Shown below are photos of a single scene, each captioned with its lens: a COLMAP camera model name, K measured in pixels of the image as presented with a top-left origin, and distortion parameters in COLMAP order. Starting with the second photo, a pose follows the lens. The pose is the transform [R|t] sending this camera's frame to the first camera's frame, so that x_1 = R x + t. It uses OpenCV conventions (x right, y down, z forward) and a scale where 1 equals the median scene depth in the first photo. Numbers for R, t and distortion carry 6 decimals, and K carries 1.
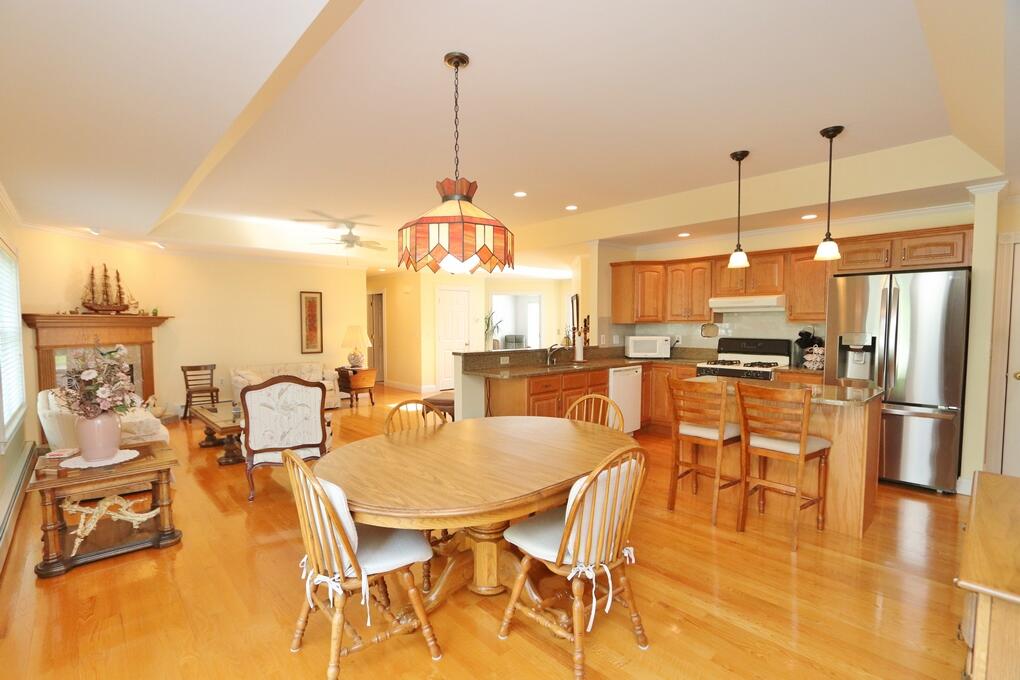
lens RADIAL K [[469.8, 0, 502.5], [0, 469.8, 348.3], [0, 0, 1]] dist [-0.014577, 0.000482]
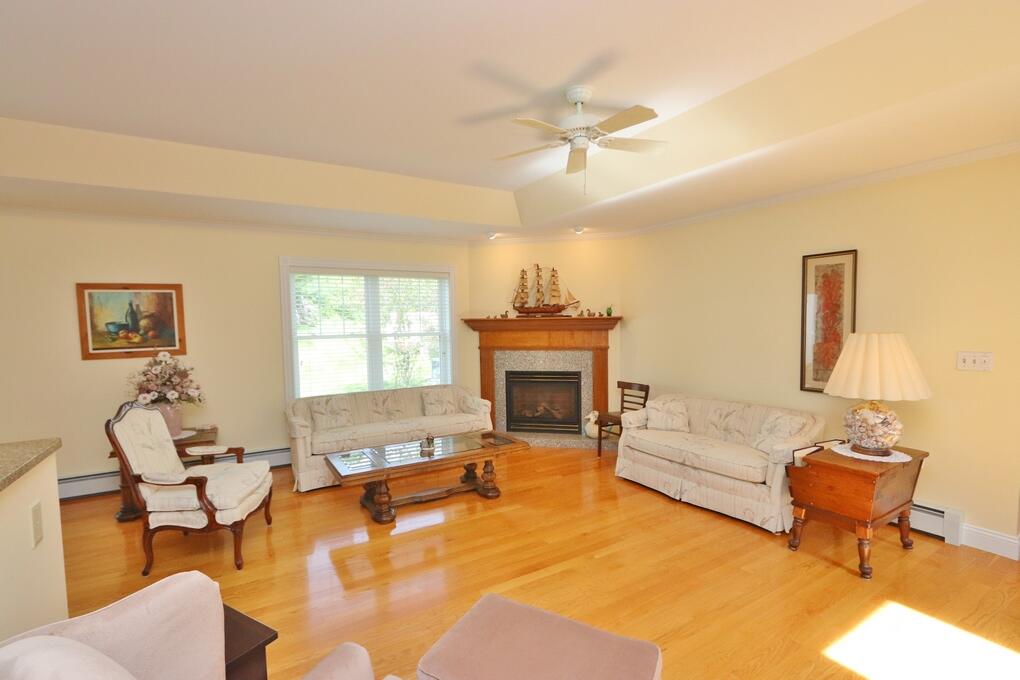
lens RADIAL K [[469.8, 0, 502.5], [0, 469.8, 348.3], [0, 0, 1]] dist [-0.014577, 0.000482]
pose [[-0.205412, 0.060351, -0.976813, 0.124767], [-0.035099, 0.997000, 0.068979, -0.074887], [0.978046, 0.048454, -0.202678, 1.163731]]
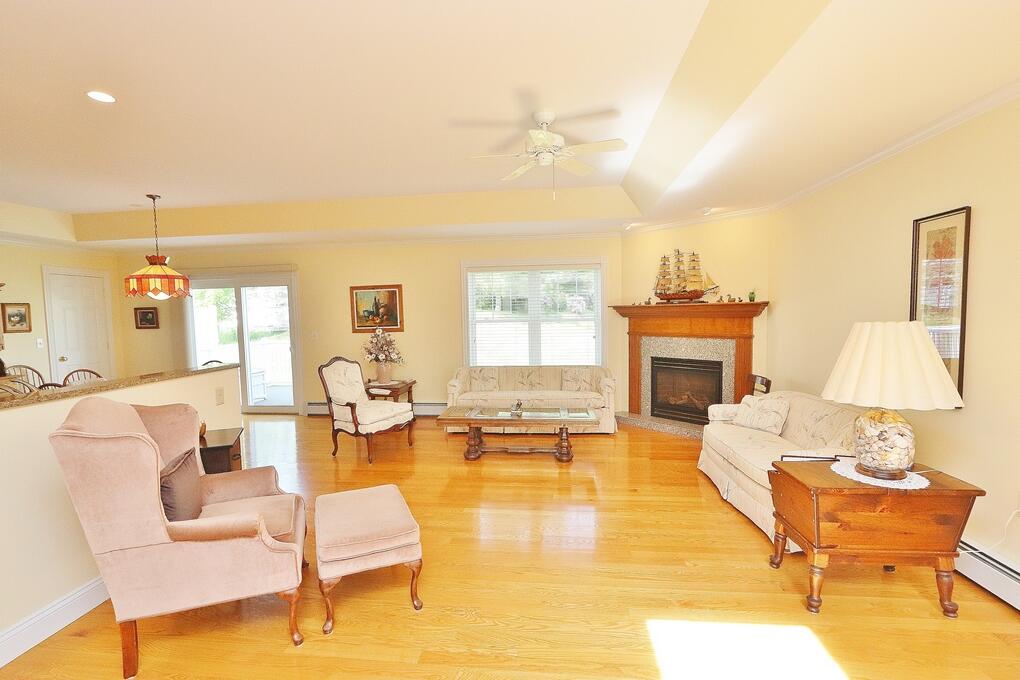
lens RADIAL K [[469.8, 0, 502.5], [0, 469.8, 348.3], [0, 0, 1]] dist [-0.014577, 0.000482]
pose [[-0.756763, 0.063964, -0.650553, 0.050631], [-0.014366, 0.993333, 0.114379, -0.088619], [0.653532, 0.095904, -0.750799, 1.540904]]
